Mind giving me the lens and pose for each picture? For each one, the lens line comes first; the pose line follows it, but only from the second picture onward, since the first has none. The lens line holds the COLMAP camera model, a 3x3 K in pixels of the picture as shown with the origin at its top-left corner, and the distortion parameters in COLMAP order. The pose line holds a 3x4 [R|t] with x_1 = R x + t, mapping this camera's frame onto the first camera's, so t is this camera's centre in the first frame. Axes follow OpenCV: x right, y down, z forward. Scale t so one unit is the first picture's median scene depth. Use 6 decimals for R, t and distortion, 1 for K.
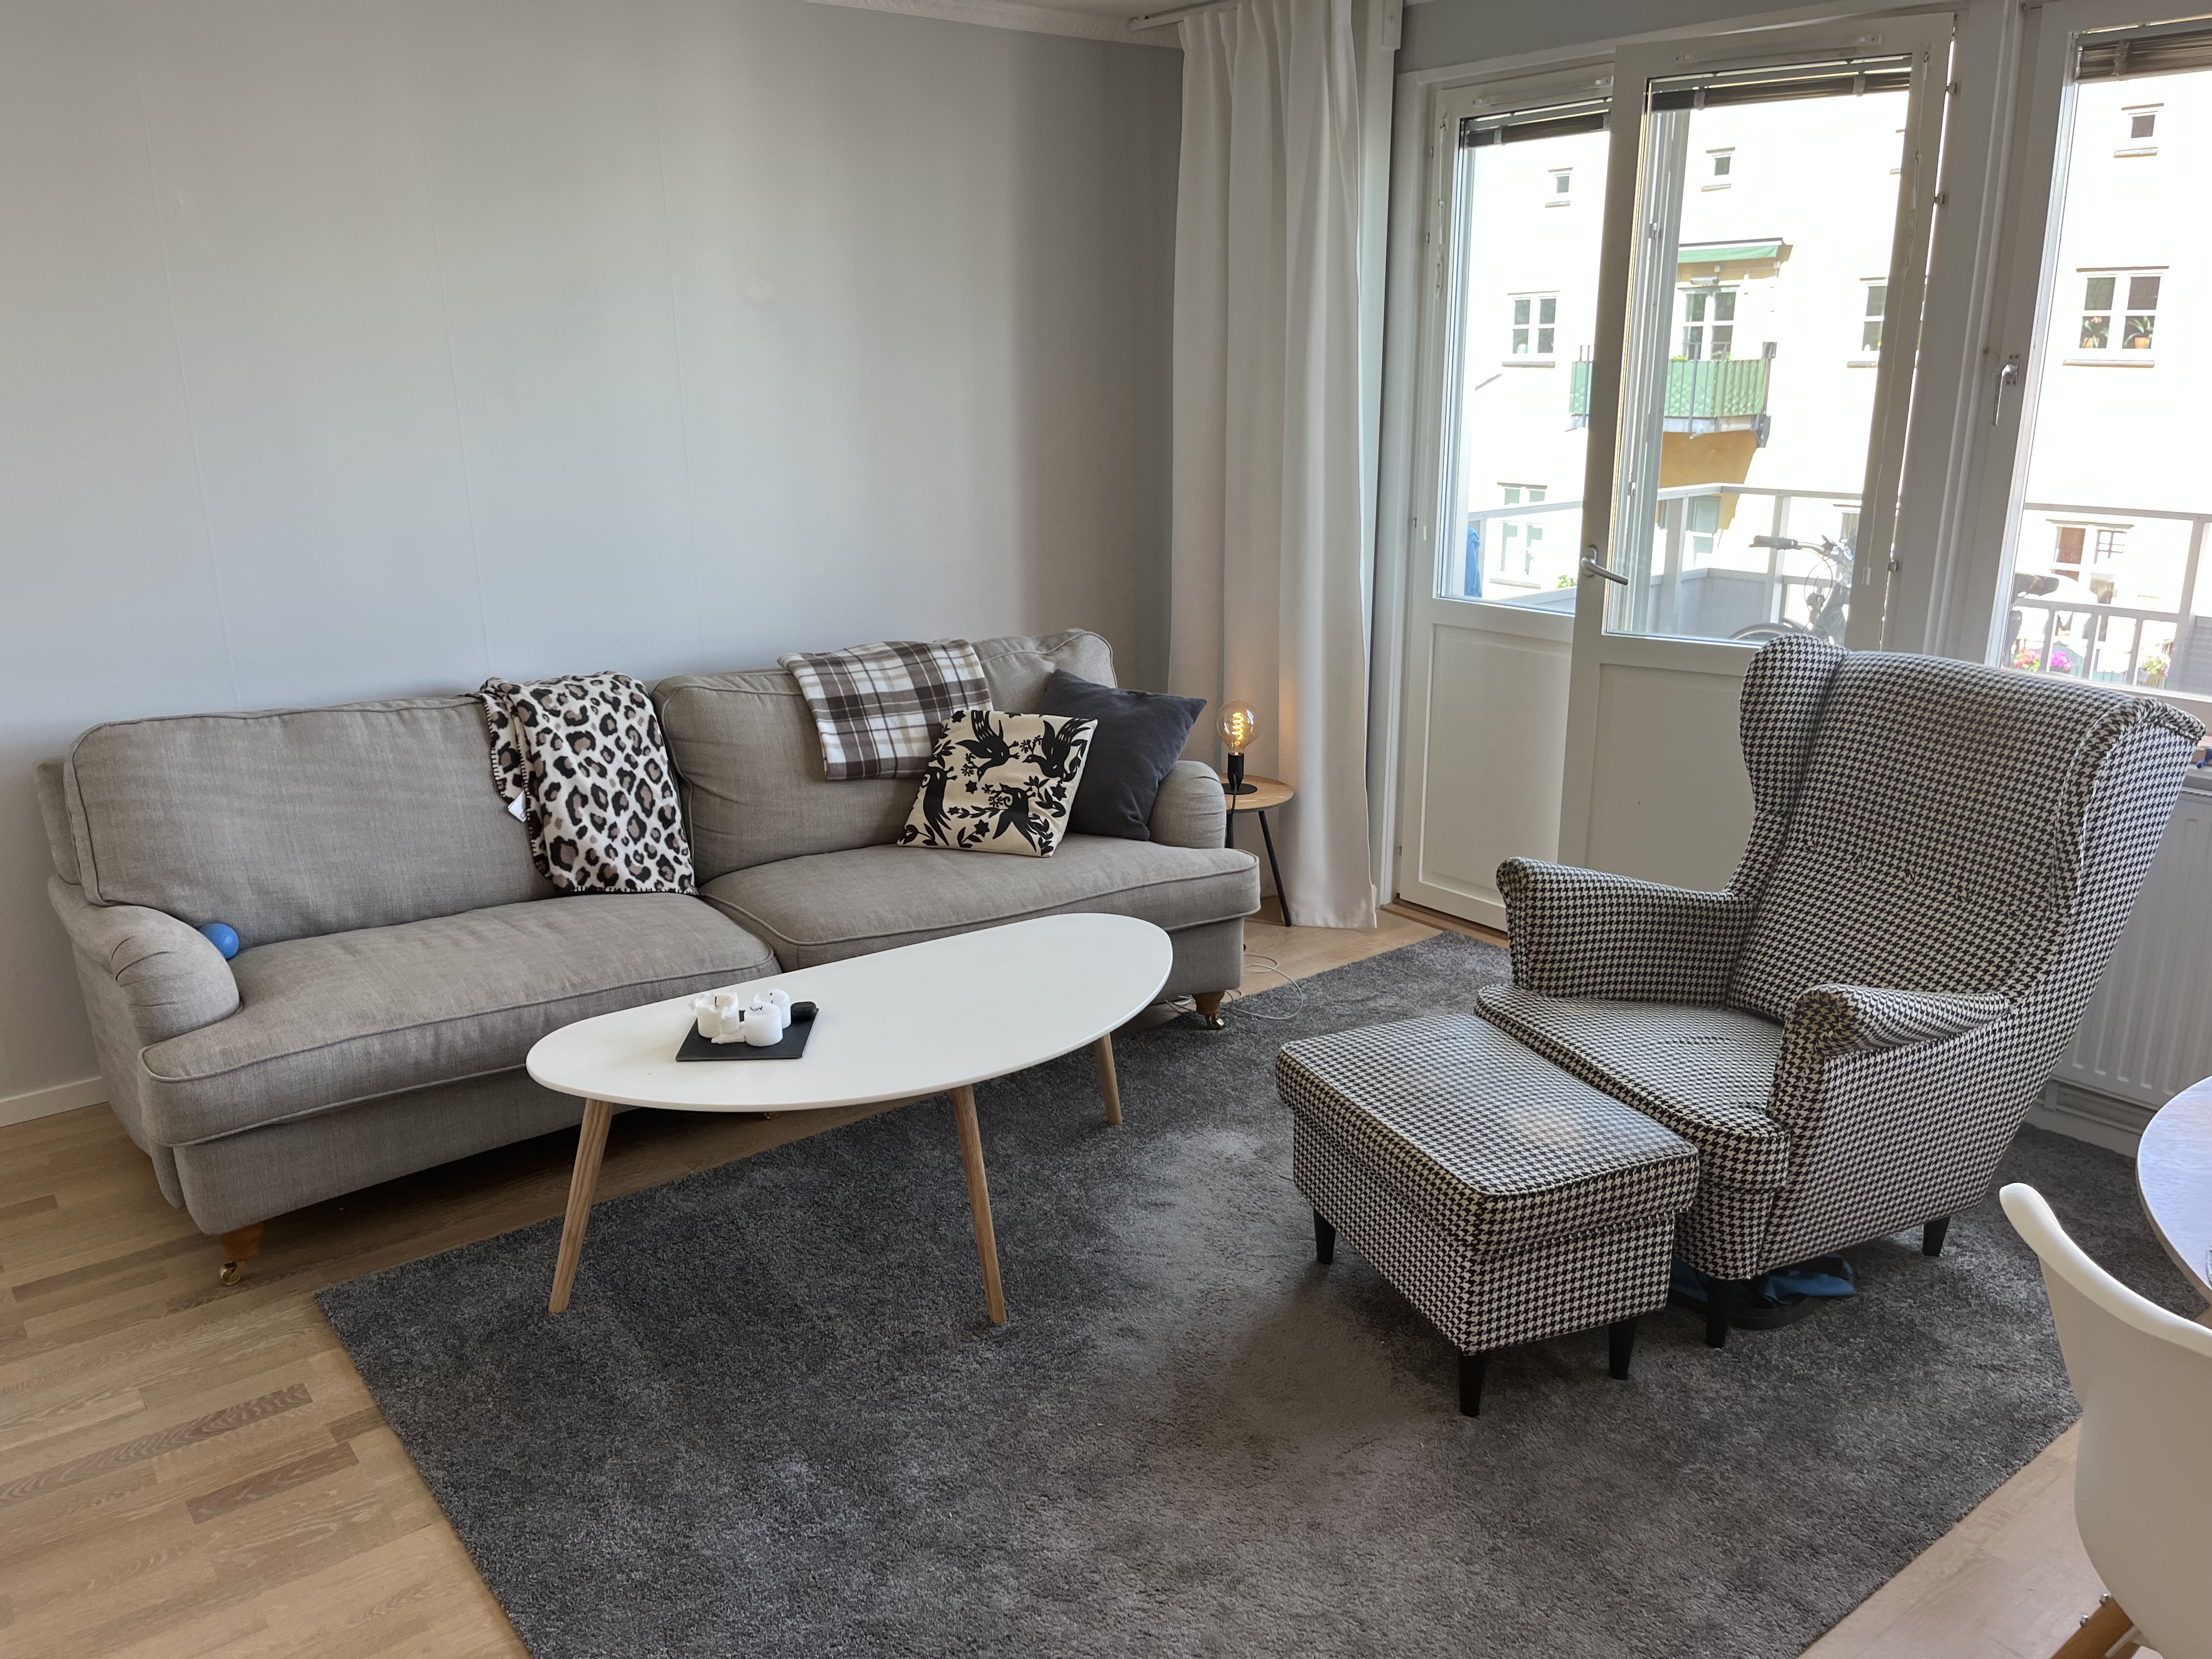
lens RADIAL K [[1665.6, 0, 1111.6], [0, 1665.6, 831.2], [0, 0, 1]] dist [0.095246, -0.119896]
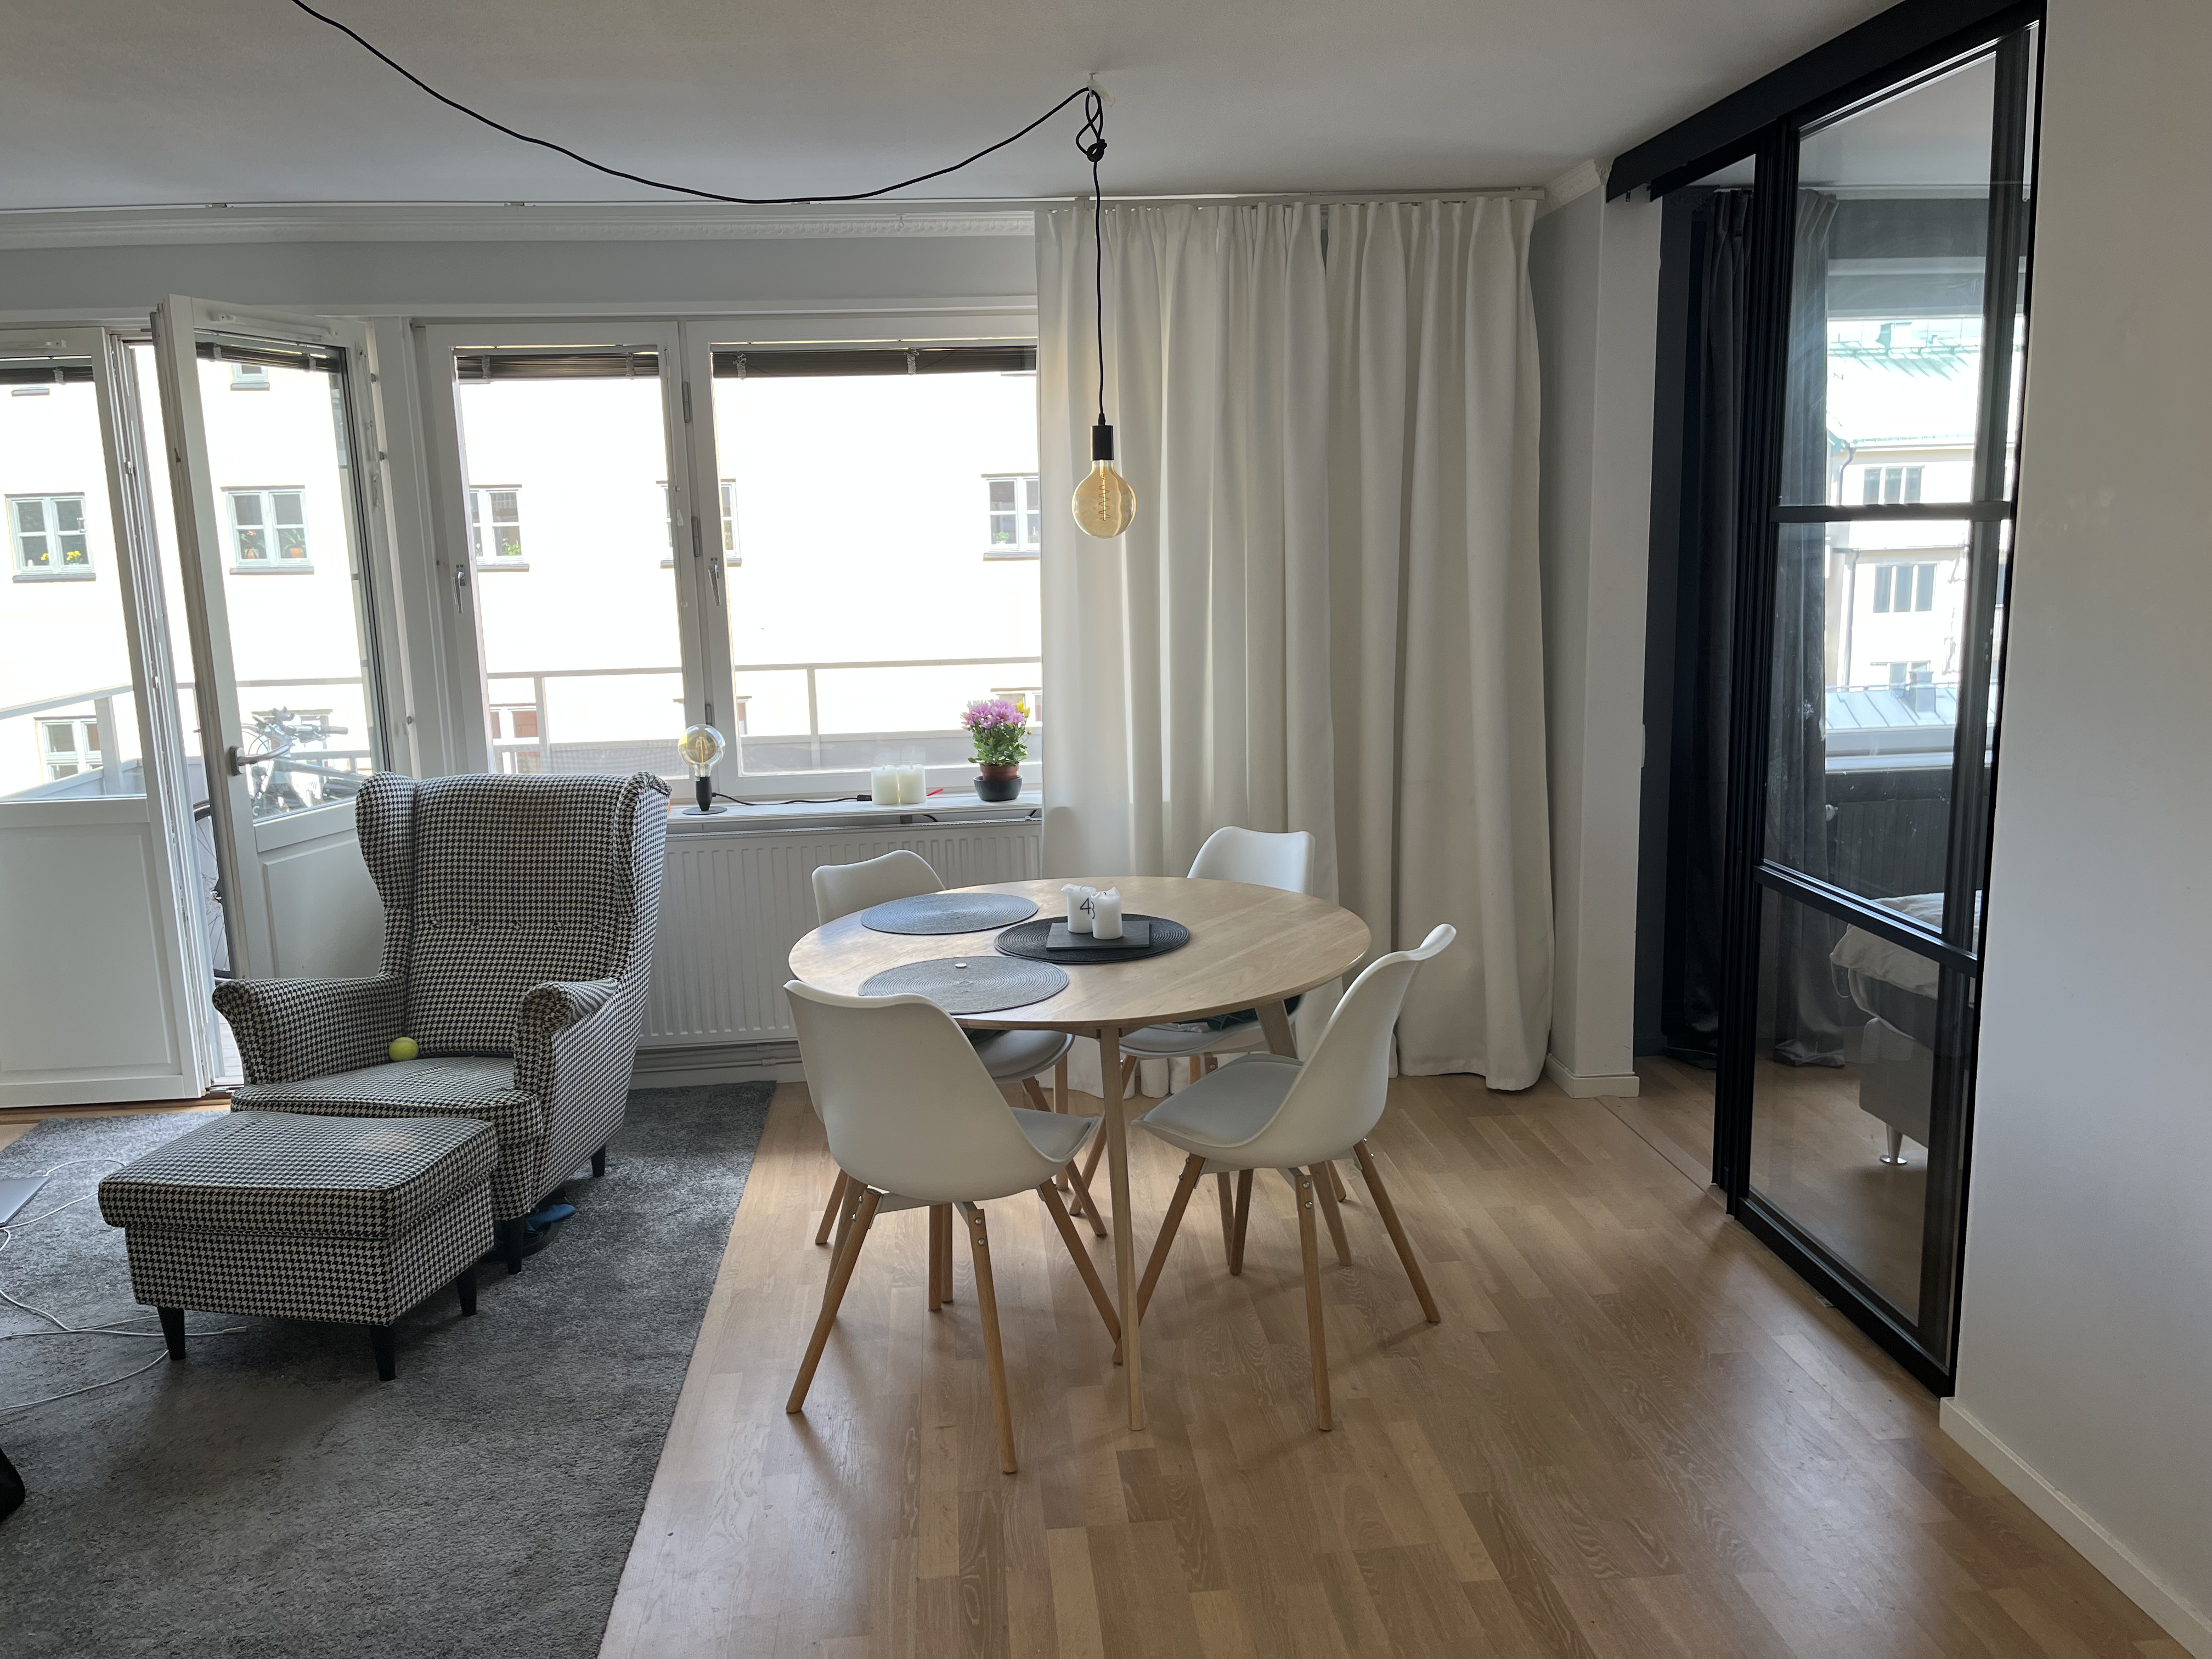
lens RADIAL K [[1665.6, 0, 1111.6], [0, 1665.6, 831.2], [0, 0, 1]] dist [0.095246, -0.119896]
pose [[0.536897, -0.158053, 0.828710, -0.312387], [0.254537, 0.966867, 0.019496, 0.038109], [-0.804334, 0.200470, 0.559338, -0.149303]]
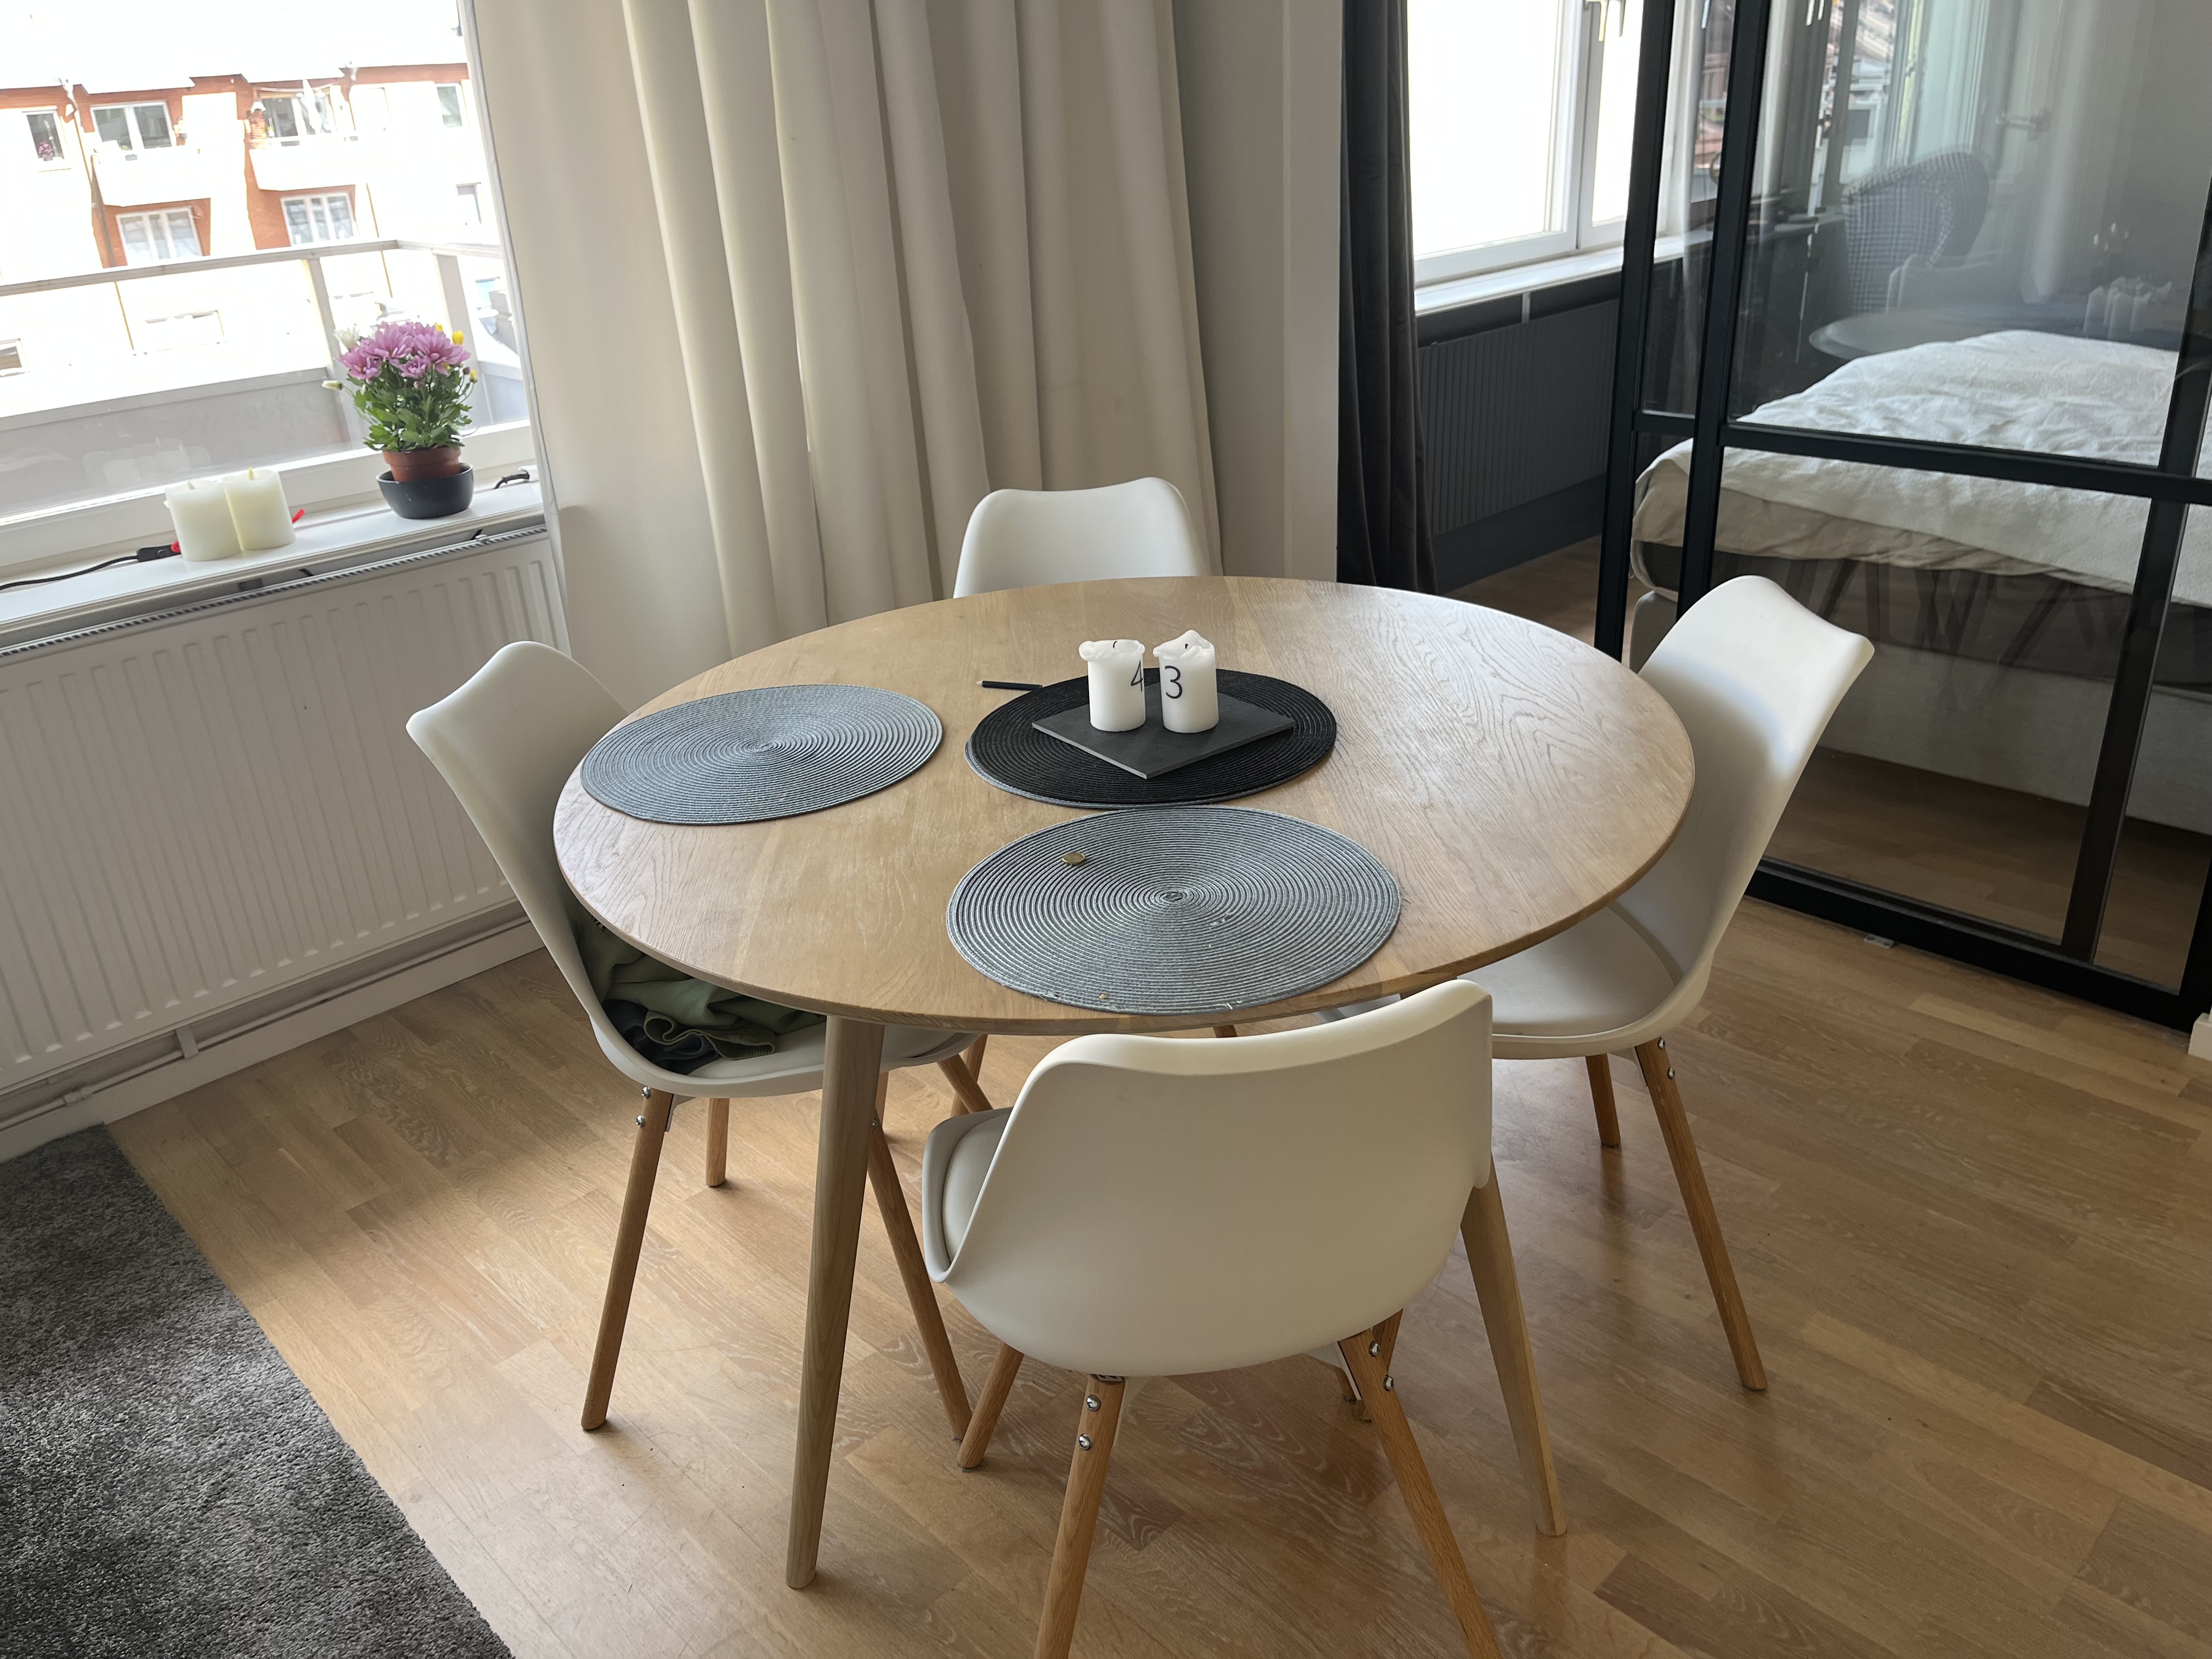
lens RADIAL K [[1665.6, 0, 1111.6], [0, 1665.6, 831.2], [0, 0, 1]] dist [0.095246, -0.119896]
pose [[-0.101614, -0.406367, 0.908042, -0.036844], [0.328619, 0.847818, 0.416189, -0.063552], [-0.938980, 0.340691, 0.047390, 0.347142]]
